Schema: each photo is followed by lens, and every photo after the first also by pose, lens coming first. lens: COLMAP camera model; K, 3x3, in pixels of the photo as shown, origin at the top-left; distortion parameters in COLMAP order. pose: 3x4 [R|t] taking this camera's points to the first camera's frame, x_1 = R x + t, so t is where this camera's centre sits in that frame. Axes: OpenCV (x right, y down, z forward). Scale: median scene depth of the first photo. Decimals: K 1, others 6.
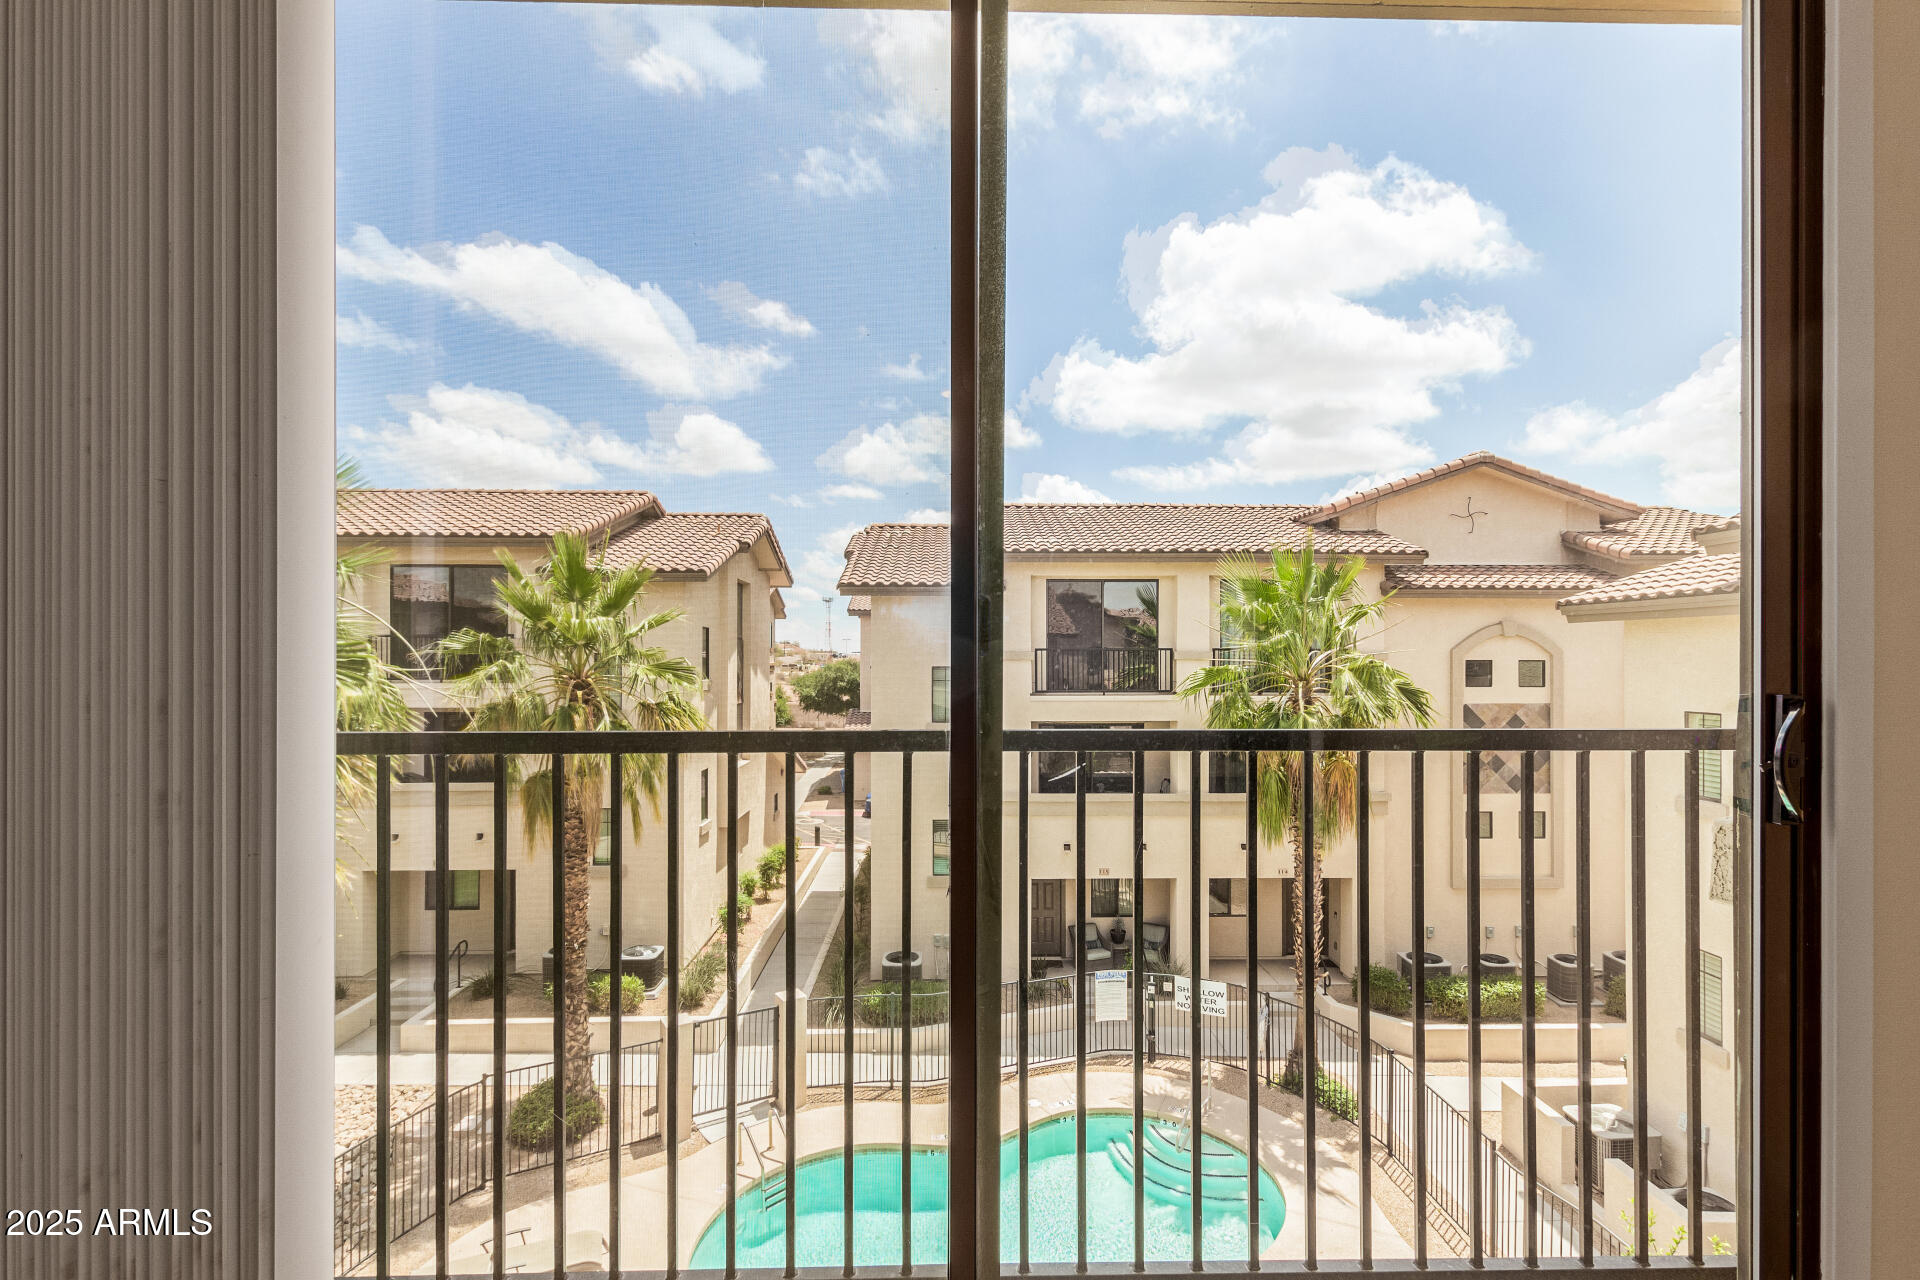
lens RADIAL K [[885.8, 0, 969.1], [0, 885.8, 650.0], [0, 0, 1]] dist [-0.002430, -0.000311]
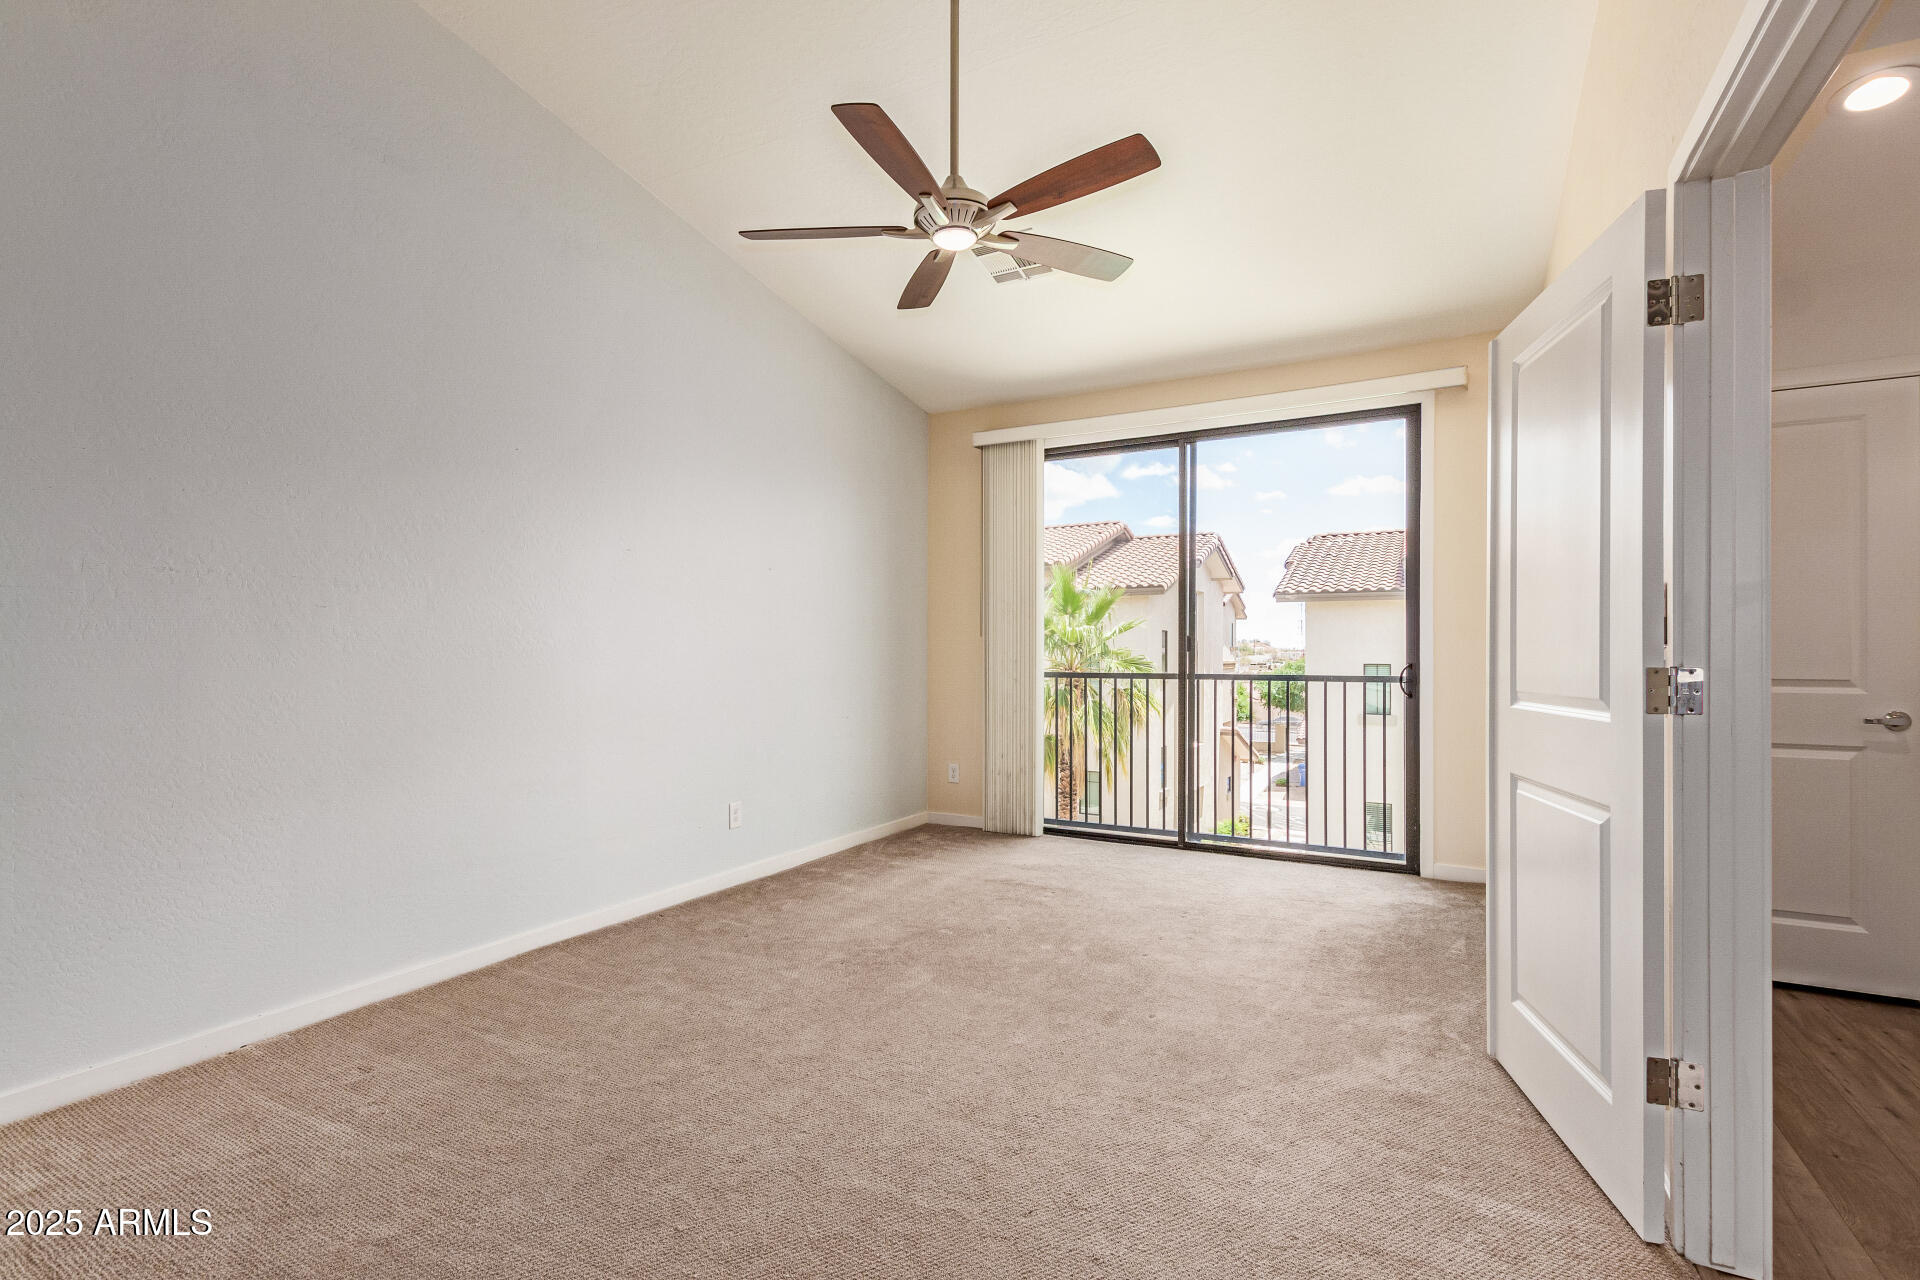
lens RADIAL K [[885.8, 0, 965.7], [0, 885.8, 644.0], [0, 0, 1]] dist [-0.002430, -0.000311]
pose [[0.864886, -0.000208, -0.501968, 0.090146], [-0.002214, 0.999989, -0.004228, -0.001407], [0.501964, 0.004768, 0.864876, -0.224069]]
